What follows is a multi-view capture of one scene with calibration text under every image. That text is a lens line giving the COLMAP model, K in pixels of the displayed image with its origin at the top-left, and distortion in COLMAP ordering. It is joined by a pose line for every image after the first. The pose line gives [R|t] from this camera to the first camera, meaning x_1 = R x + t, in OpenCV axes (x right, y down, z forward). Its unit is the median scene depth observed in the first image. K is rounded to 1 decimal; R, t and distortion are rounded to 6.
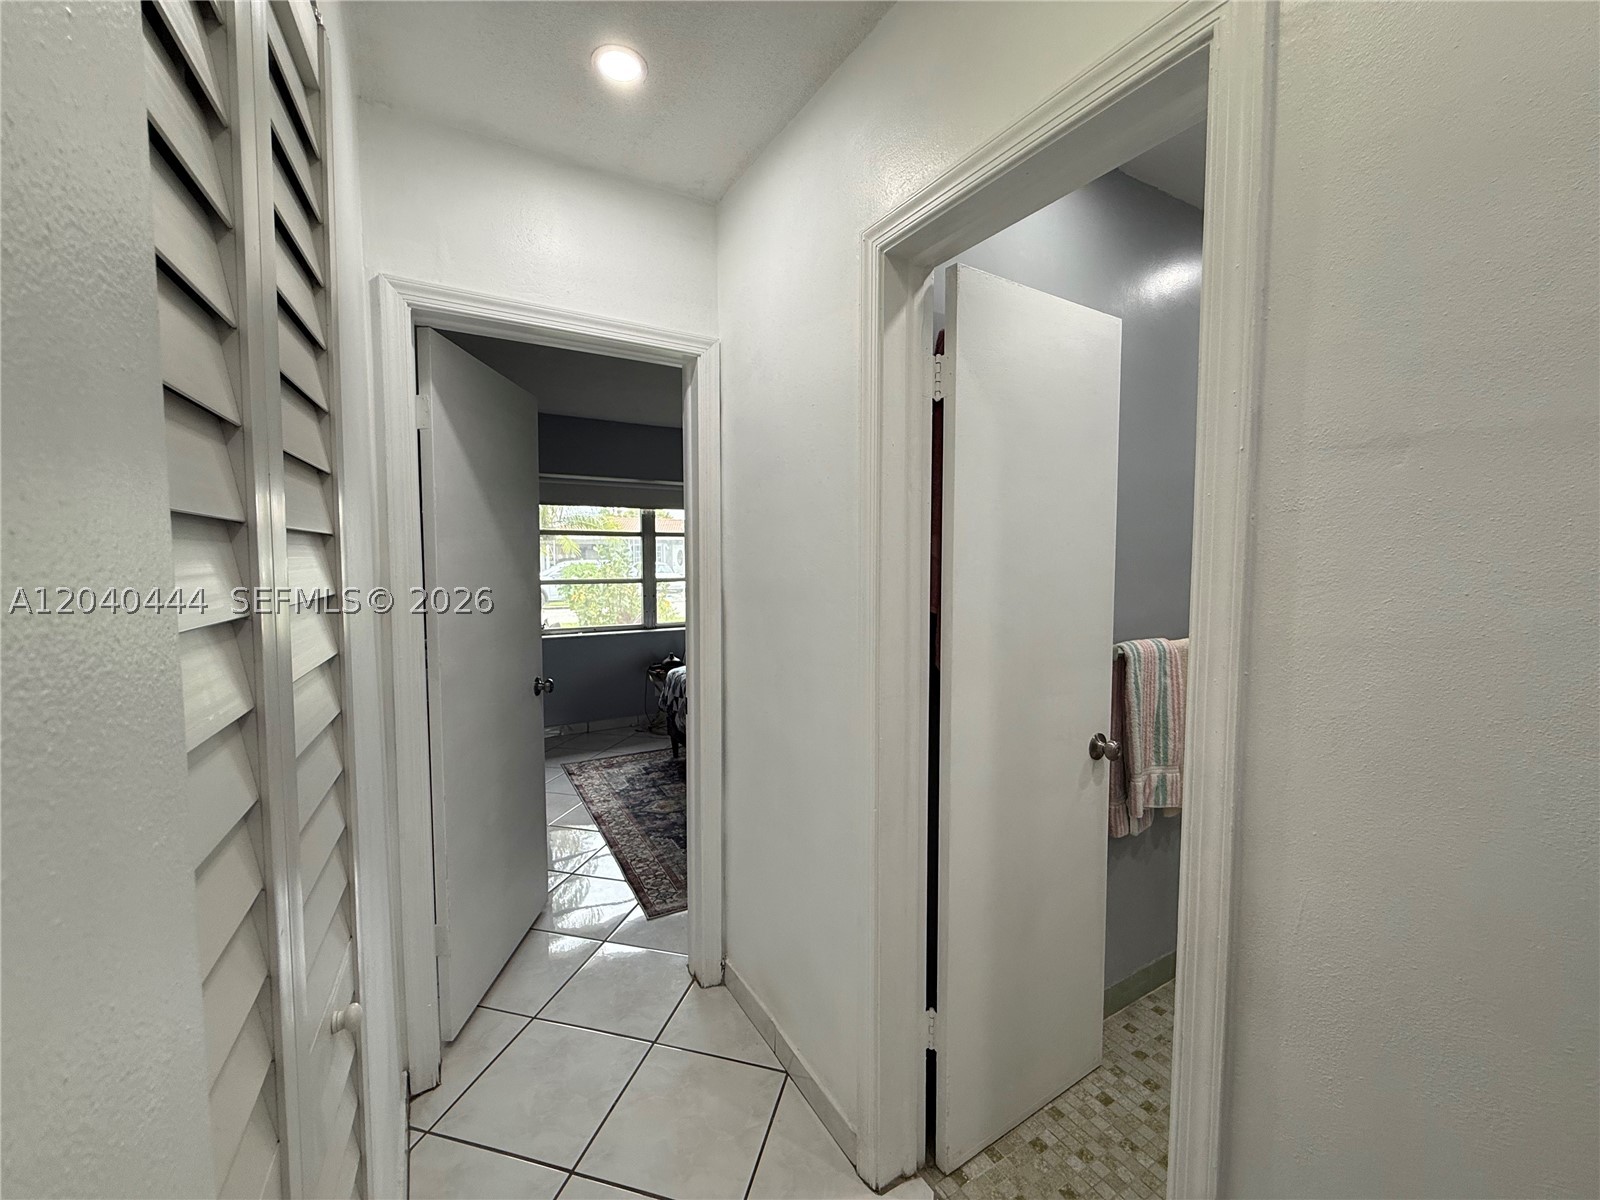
lens RADIAL K [[643.7, 0, 792.2], [0, 643.7, 601.5], [0, 0, 1]] dist [0.000097, 0.000028]
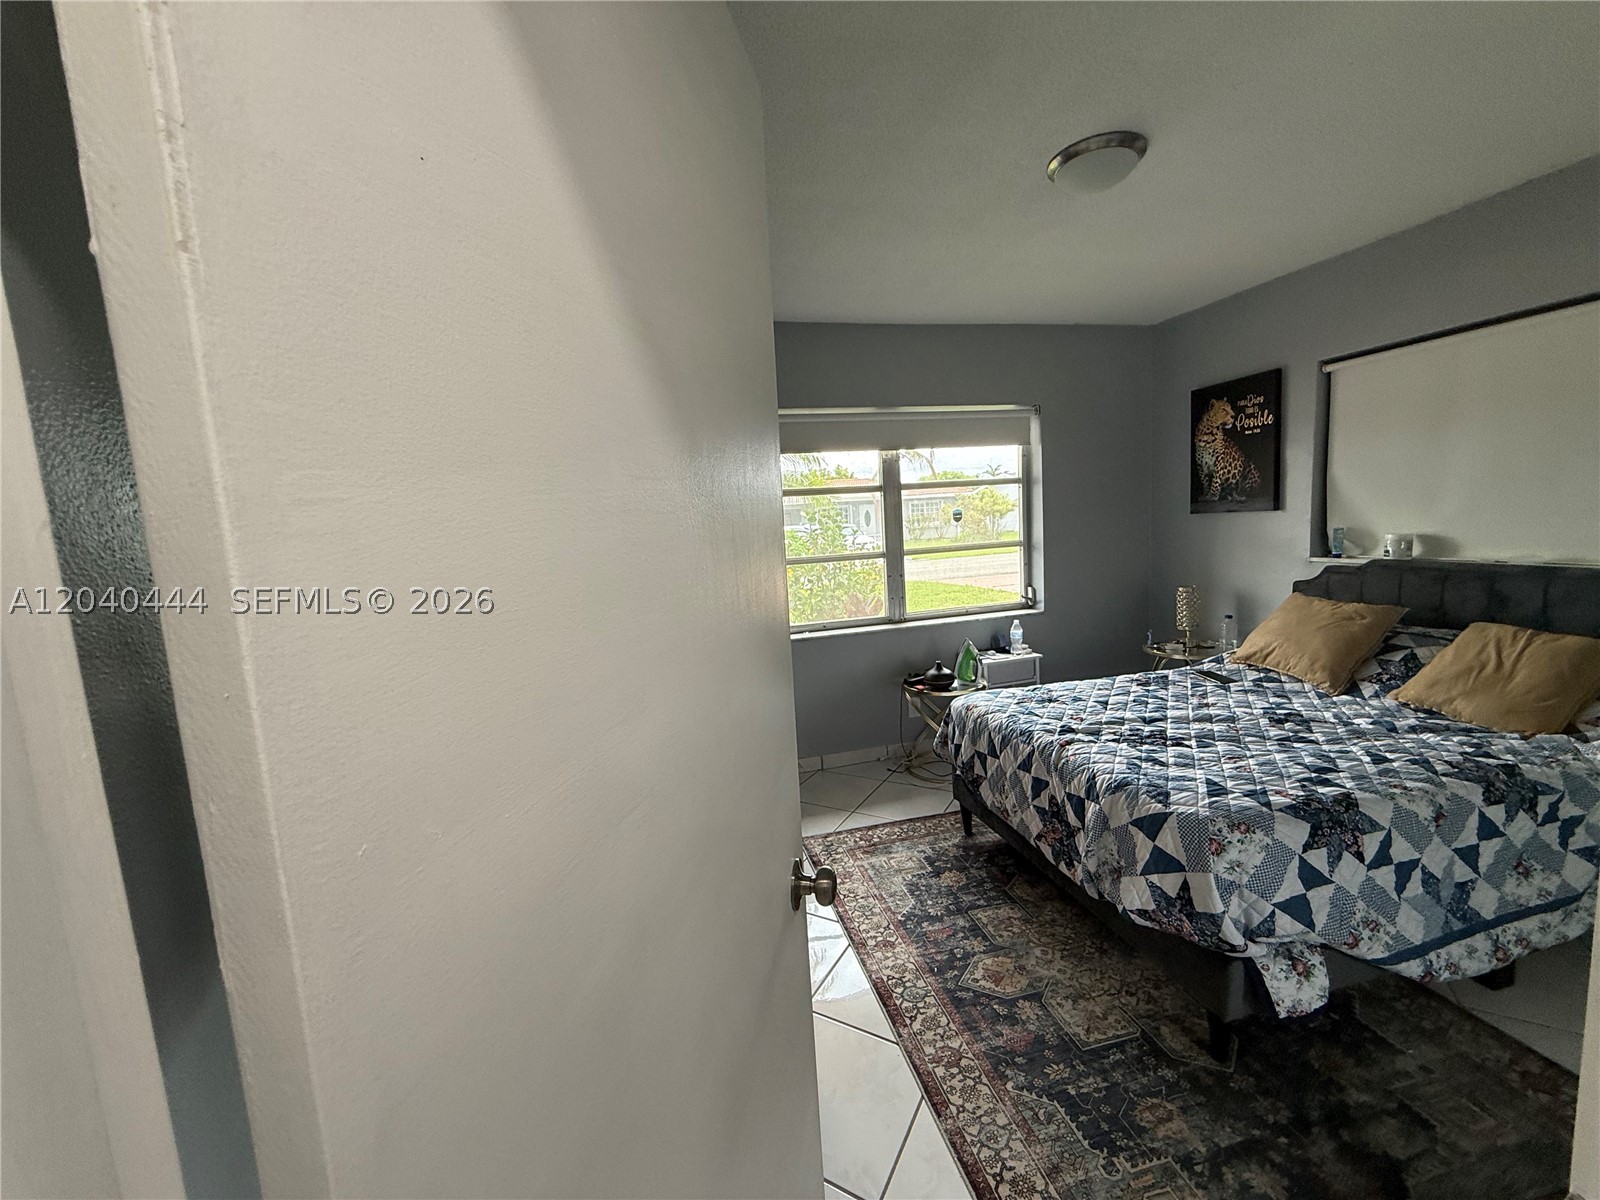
lens RADIAL K [[643.7, 0, 792.2], [0, 643.7, 601.5], [0, 0, 1]] dist [0.000097, 0.000028]
pose [[0.960620, -0.025244, -0.276718, -0.177548], [0.043113, 0.997345, 0.058684, -0.034919], [0.274502, -0.068303, 0.959158, 0.380803]]
